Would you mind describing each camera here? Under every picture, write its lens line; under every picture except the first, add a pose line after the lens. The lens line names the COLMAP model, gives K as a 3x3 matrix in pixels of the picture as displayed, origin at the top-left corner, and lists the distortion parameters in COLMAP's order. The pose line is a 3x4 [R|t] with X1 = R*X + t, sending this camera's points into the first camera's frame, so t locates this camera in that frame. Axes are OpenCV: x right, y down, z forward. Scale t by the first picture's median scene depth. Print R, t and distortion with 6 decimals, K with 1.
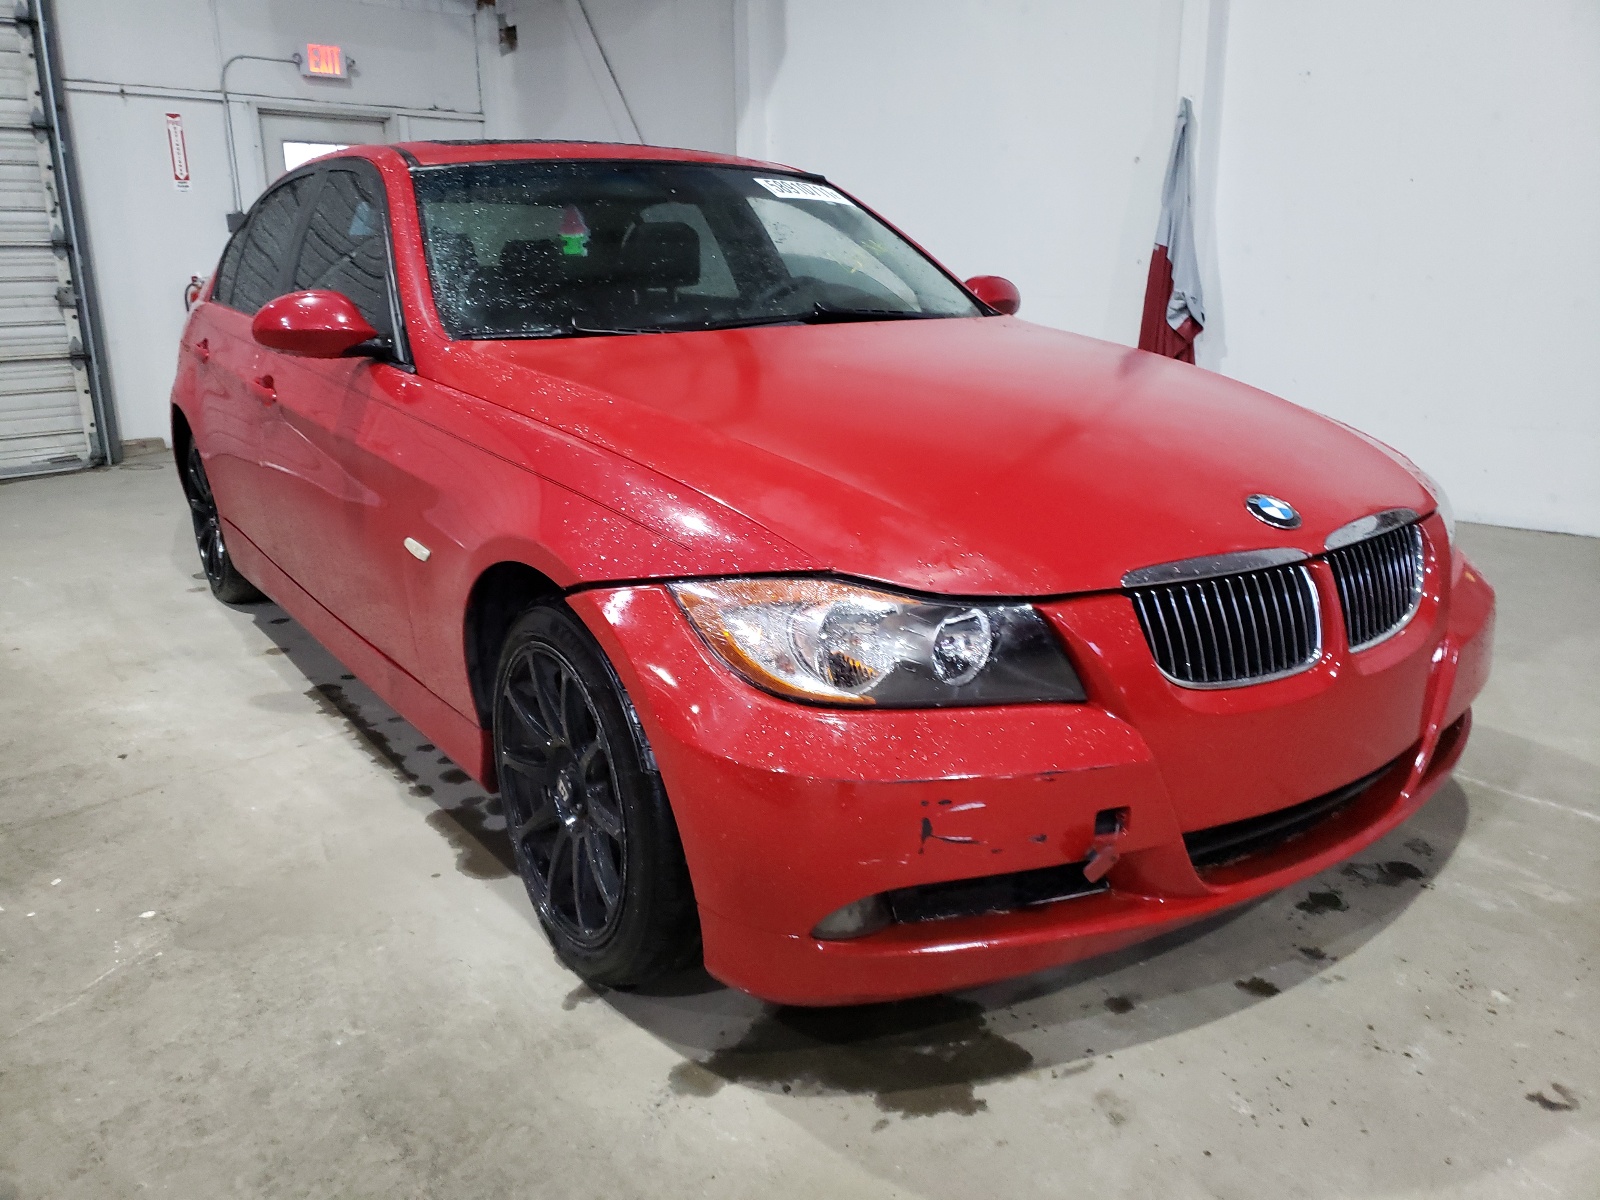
lens RADIAL K [[1239.9, 0, 772.1], [0, 1239.9, 602.3], [0, 0, 1]] dist [0.007803, 0.018000]
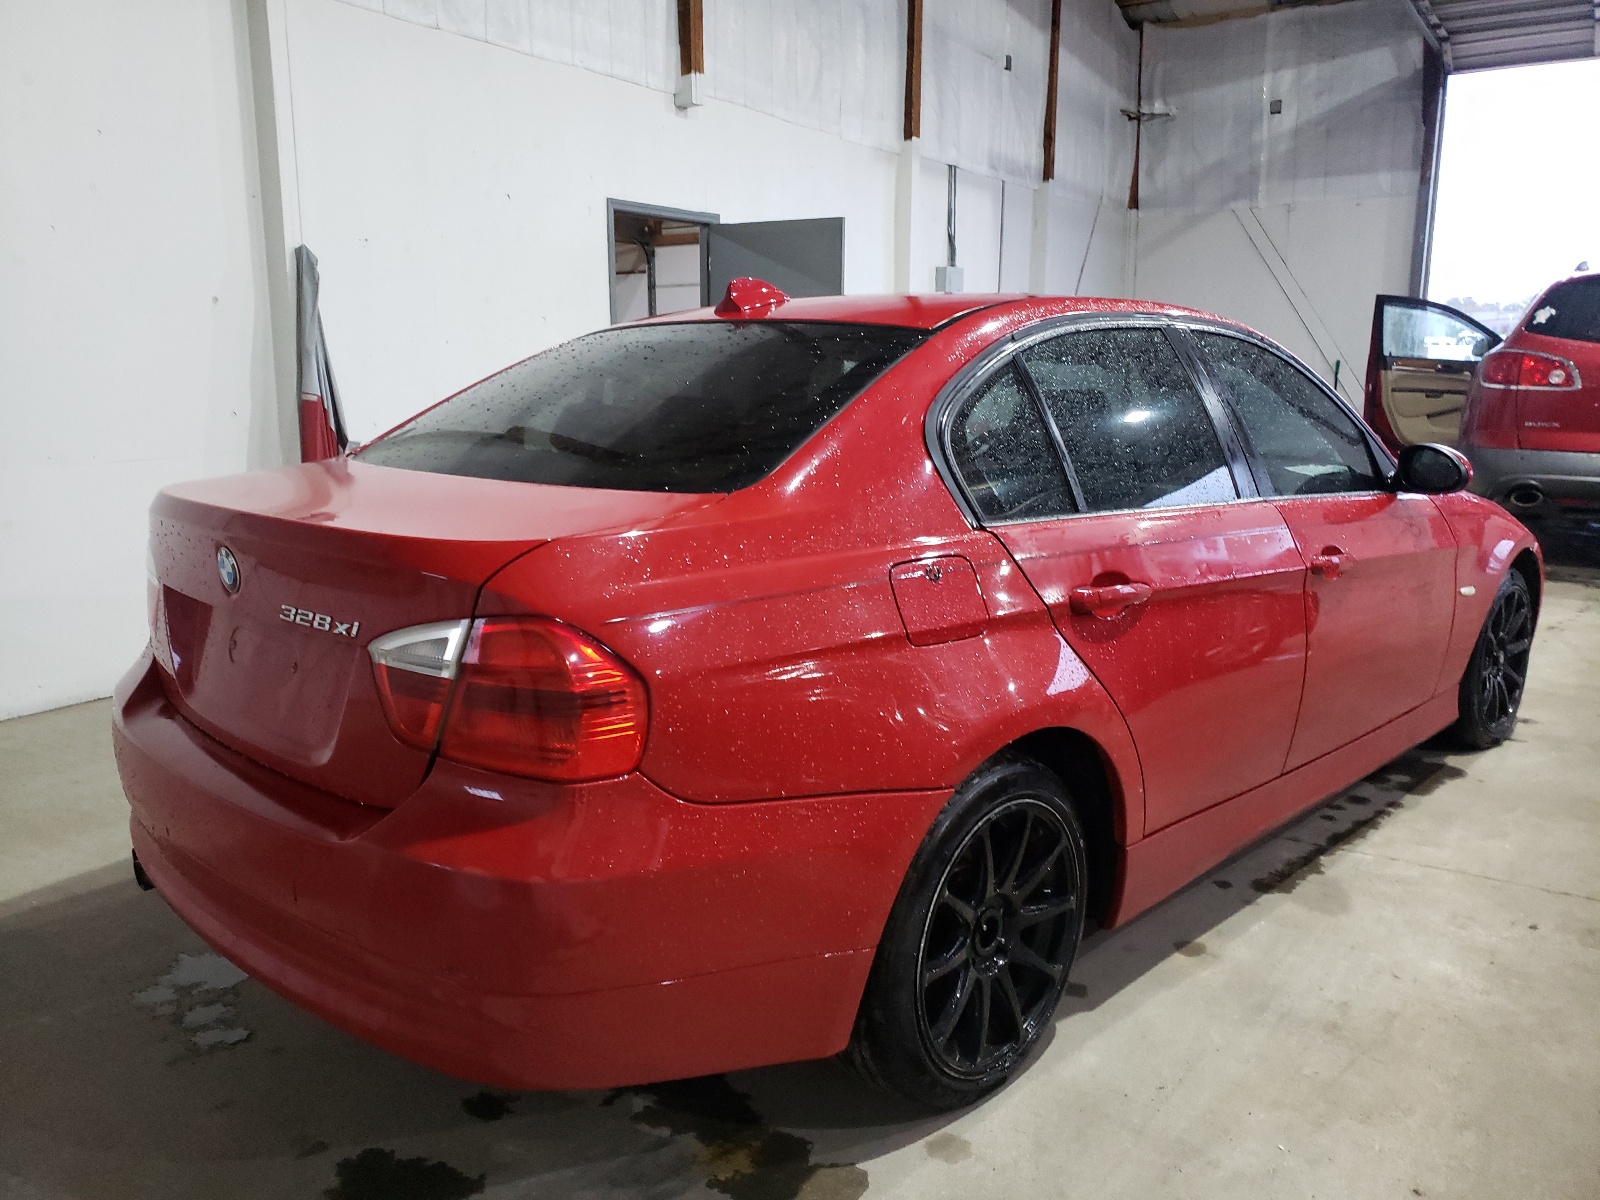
lens RADIAL K [[1239.9, 0, 801.1], [0, 1239.9, 599.8], [0, 0, 1]] dist [0.007803, 0.018000]
pose [[-0.197580, -0.168166, 0.965755, -1.469306], [0.267829, 0.938433, 0.218202, -0.534670], [-0.942990, 0.301769, -0.140376, 1.805775]]
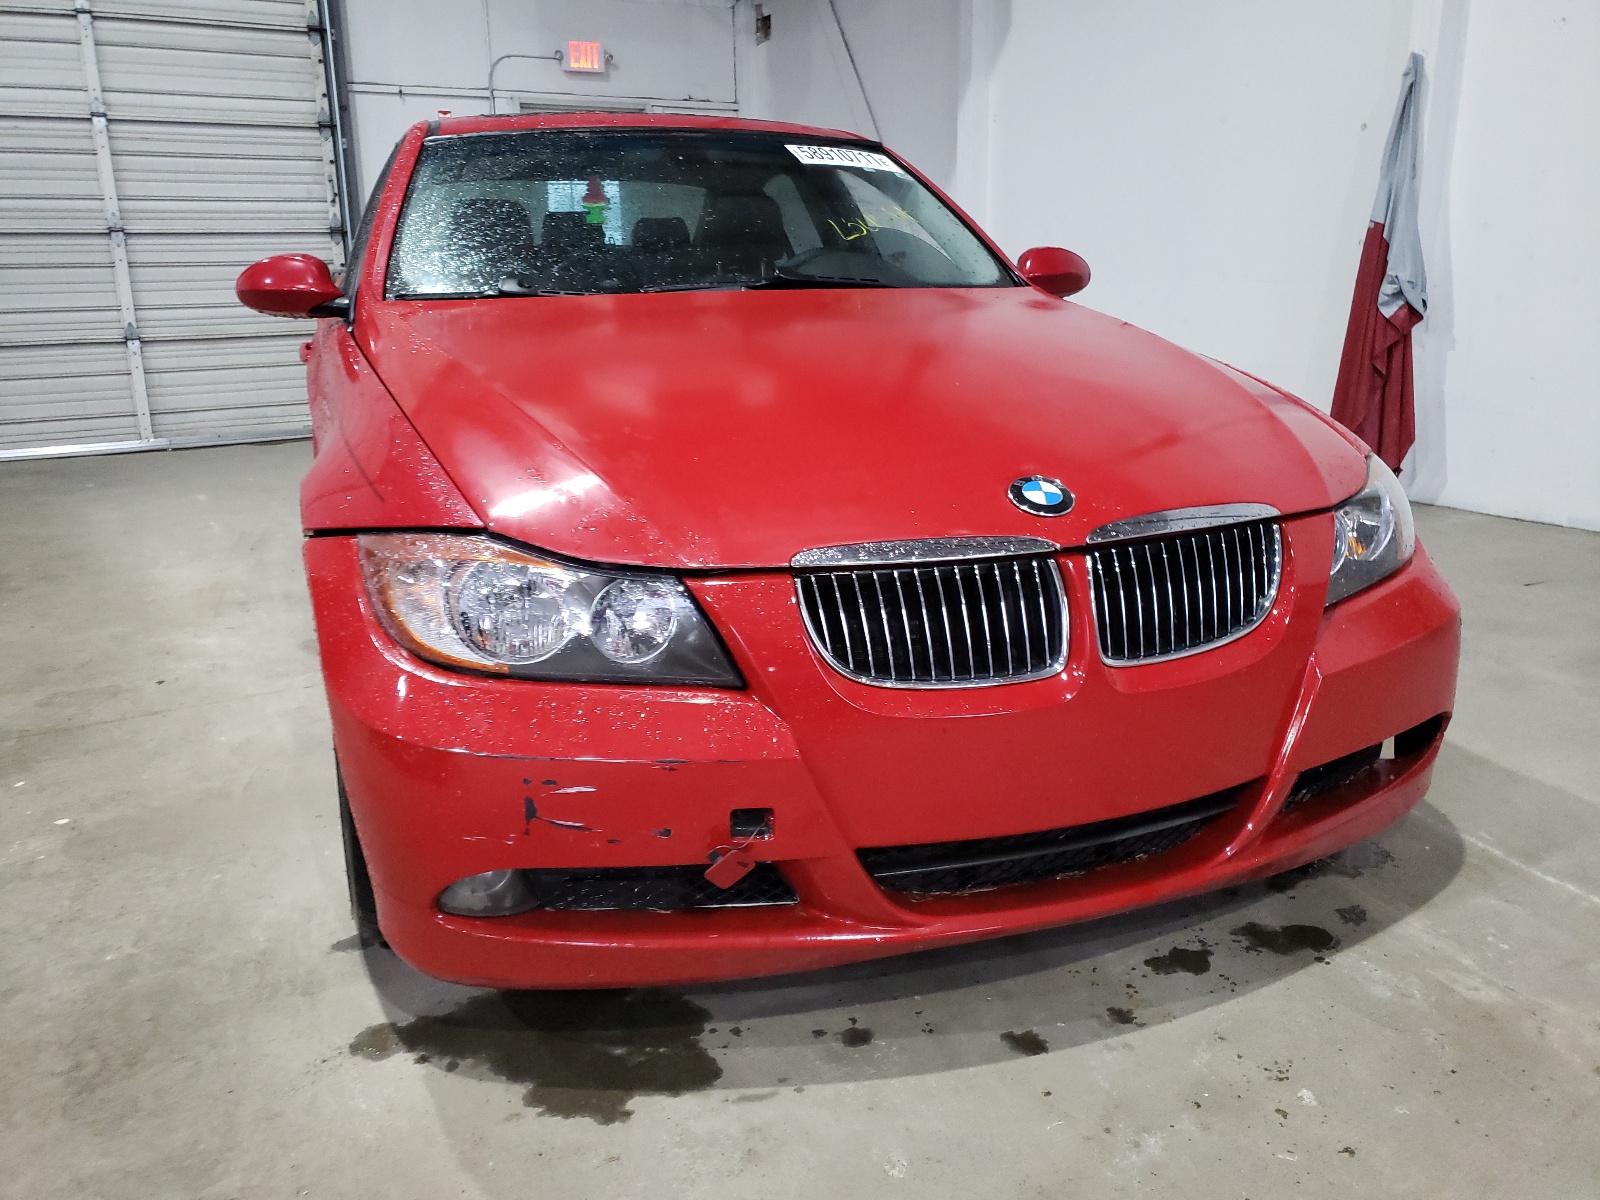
lens RADIAL K [[1239.9, 0, 793.5], [0, 1239.9, 600.8], [0, 0, 1]] dist [0.007803, 0.018000]
pose [[0.966934, 0.069795, -0.245290, 0.319543], [-0.069177, 0.997542, 0.011144, 0.001653], [0.245464, 0.006193, 0.969386, 0.084971]]
